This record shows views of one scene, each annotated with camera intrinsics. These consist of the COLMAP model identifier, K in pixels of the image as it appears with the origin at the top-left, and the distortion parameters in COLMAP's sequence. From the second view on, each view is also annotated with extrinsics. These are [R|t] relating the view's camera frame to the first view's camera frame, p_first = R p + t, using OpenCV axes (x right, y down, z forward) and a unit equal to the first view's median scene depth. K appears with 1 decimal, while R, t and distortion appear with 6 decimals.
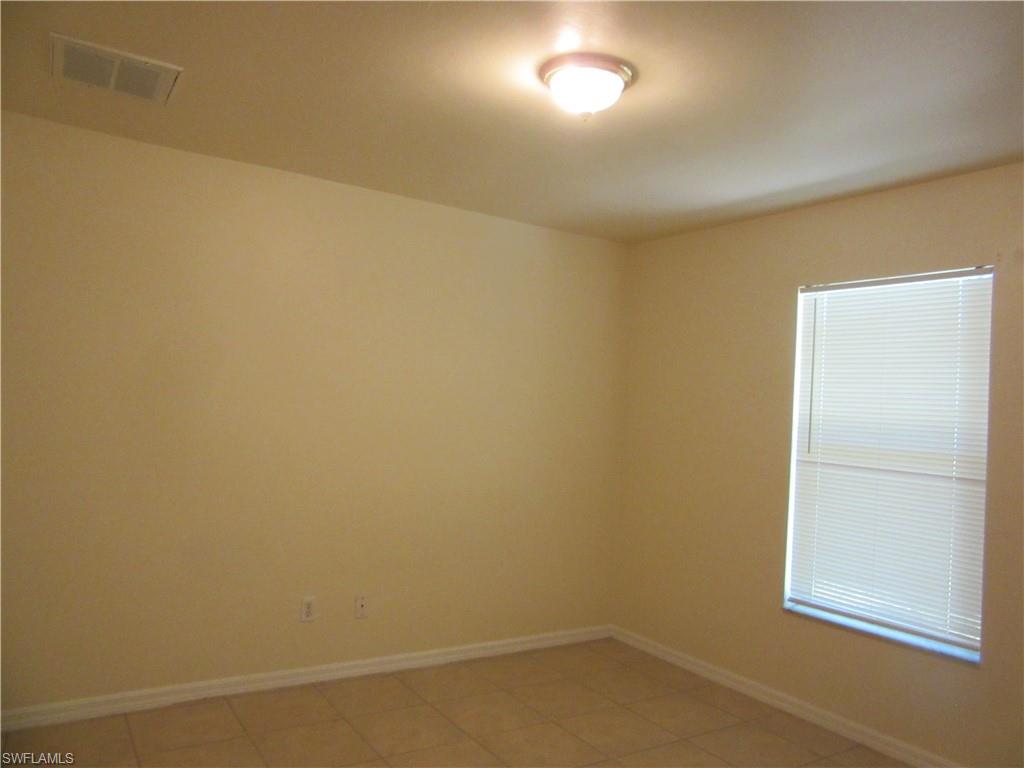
lens RADIAL K [[774.3, 0, 512.9], [0, 774.3, 379.9], [0, 0, 1]] dist [-0.008078, -0.009890]
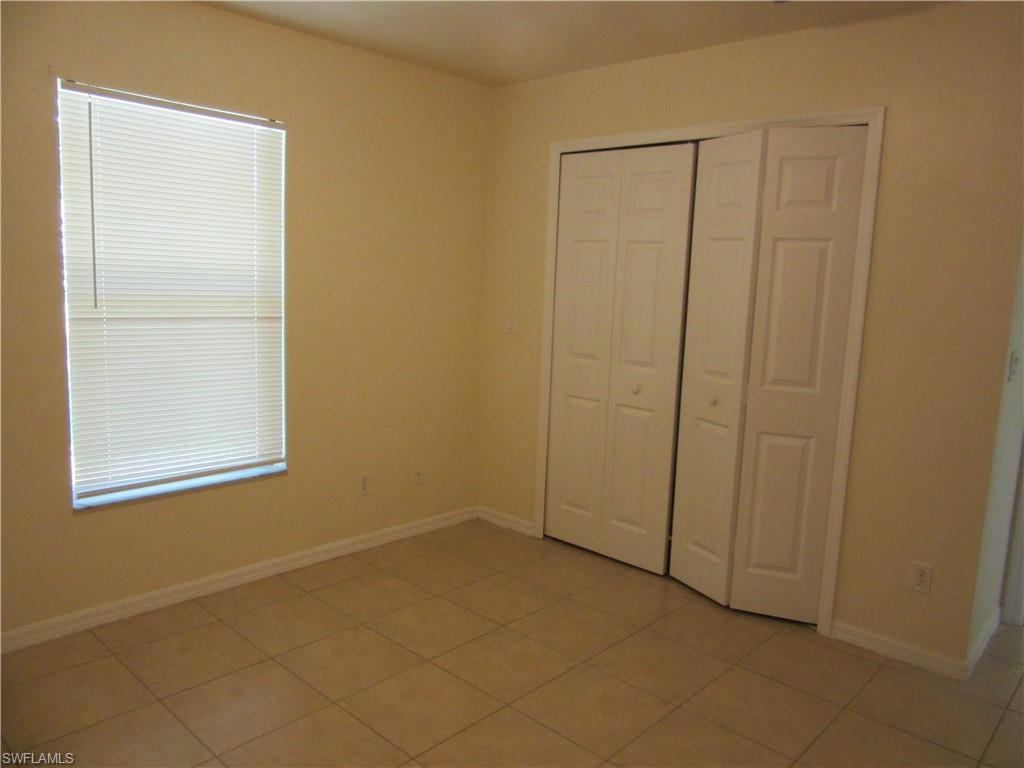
lens RADIAL K [[776.4, 0, 510.0], [0, 776.4, 386.5], [0, 0, 1]] dist [0.009161, 0.002901]
pose [[-0.235797, -0.192233, 0.952600, -0.555674], [-0.076974, 0.980855, 0.178882, -0.001211], [-0.968749, -0.031146, -0.246079, 0.893832]]
